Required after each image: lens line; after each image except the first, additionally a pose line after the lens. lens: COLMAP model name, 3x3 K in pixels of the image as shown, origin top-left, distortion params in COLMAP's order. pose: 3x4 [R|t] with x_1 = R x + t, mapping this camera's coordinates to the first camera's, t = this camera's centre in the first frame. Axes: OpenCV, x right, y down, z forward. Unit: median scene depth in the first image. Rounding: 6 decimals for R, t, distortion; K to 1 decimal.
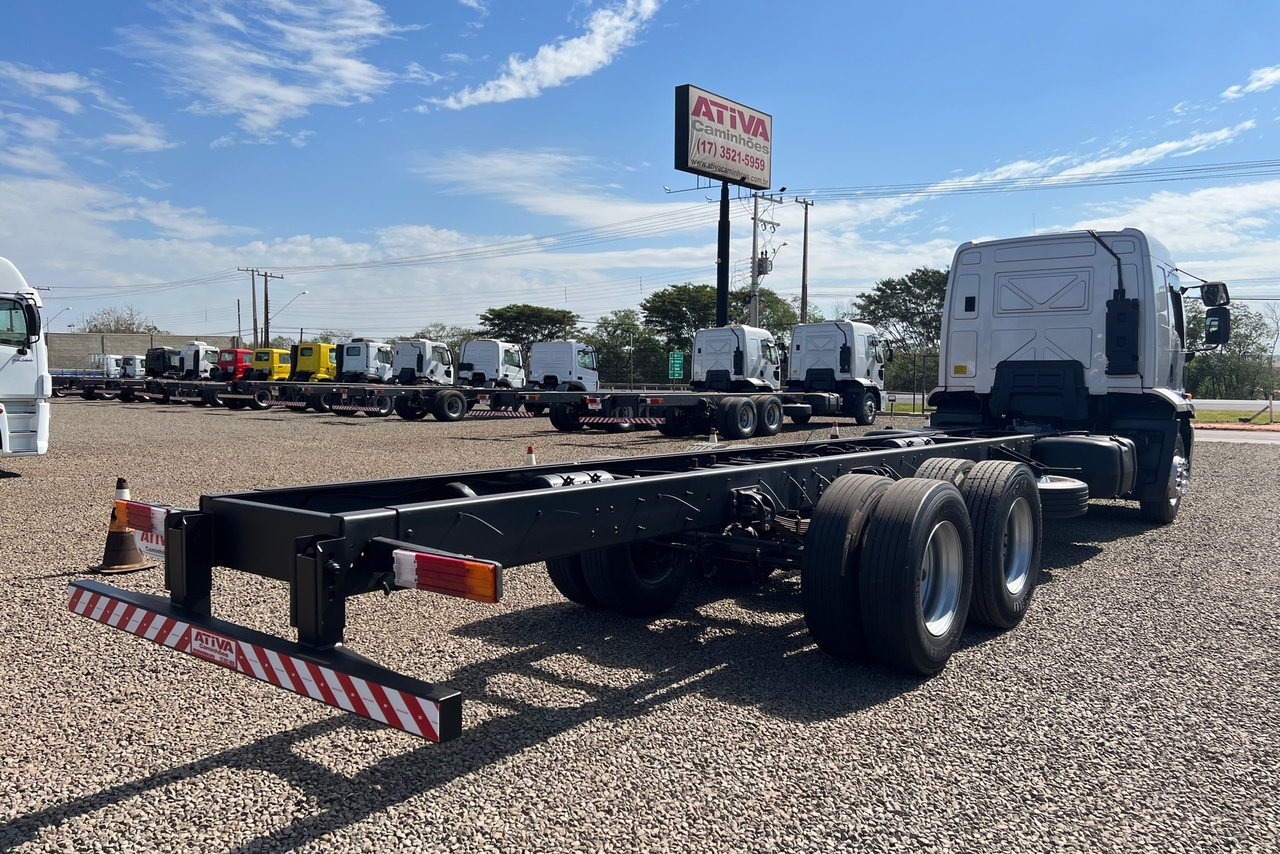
lens RADIAL K [[975.8, 0, 640.0], [0, 975.8, 427.0], [0, 0, 1]] dist [0.050100, -0.063134]
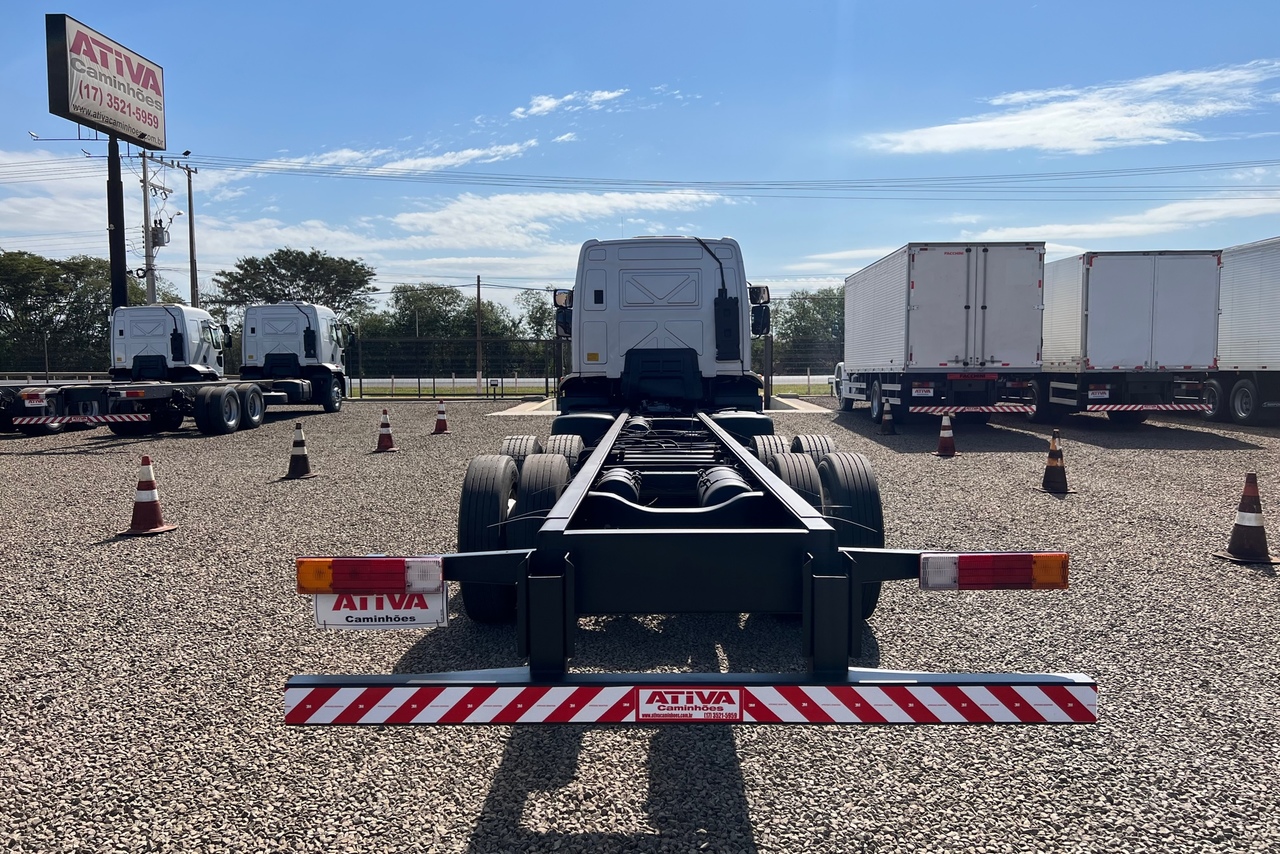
lens RADIAL K [[971.3, 0, 657.0], [0, 971.3, 418.5], [0, 0, 1]] dist [0.043884, -0.051713]
pose [[0.783426, -0.046621, 0.619734, -0.086691], [0.040974, 0.998887, 0.023347, -0.003567], [-0.620133, 0.007103, 0.784464, 0.033113]]
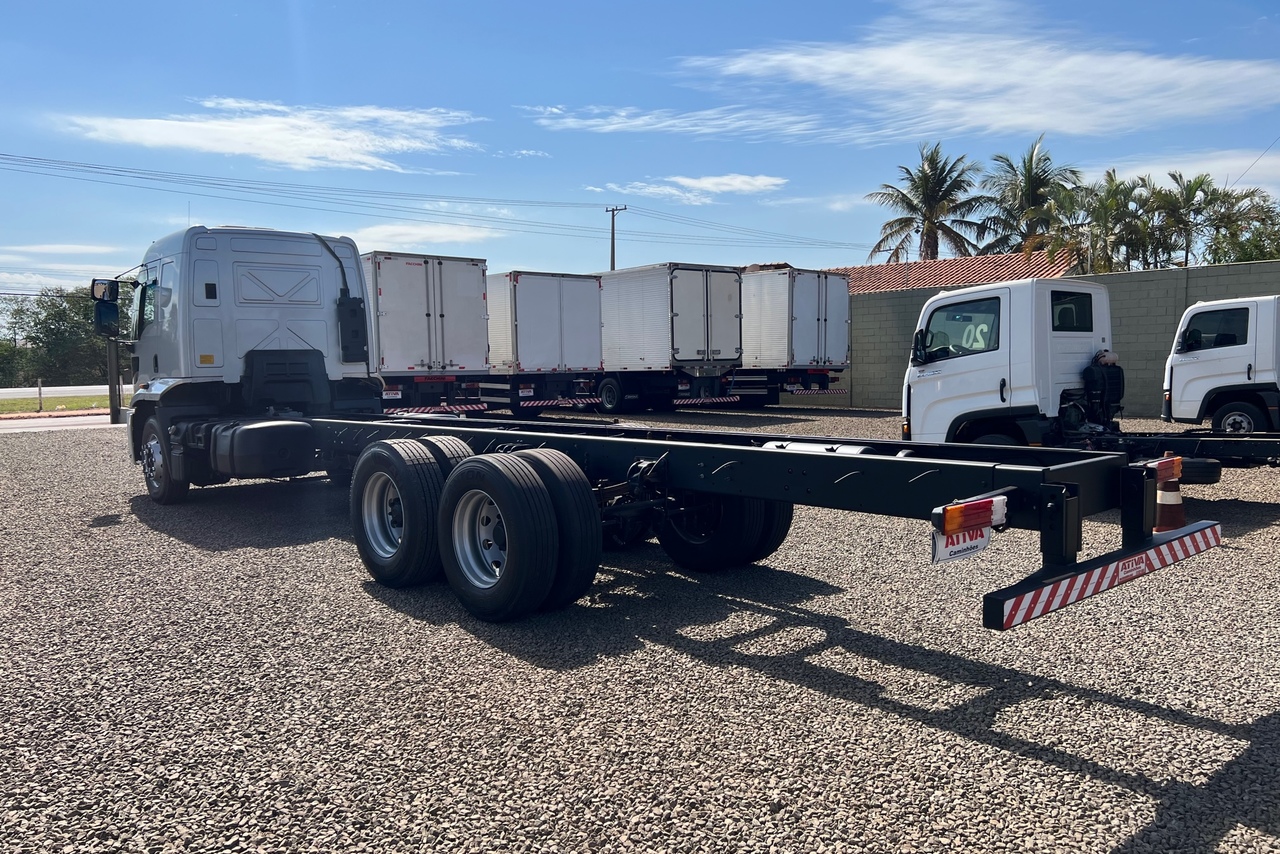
lens RADIAL K [[957.5, 0, 655.8], [0, 957.5, 424.3], [0, 0, 1]] dist [0.019928, -0.002340]
pose [[0.148565, -0.072360, 0.986252, -0.161202], [0.063360, 0.995967, 0.063528, -0.007983], [-0.986871, 0.053051, 0.152551, 0.128710]]
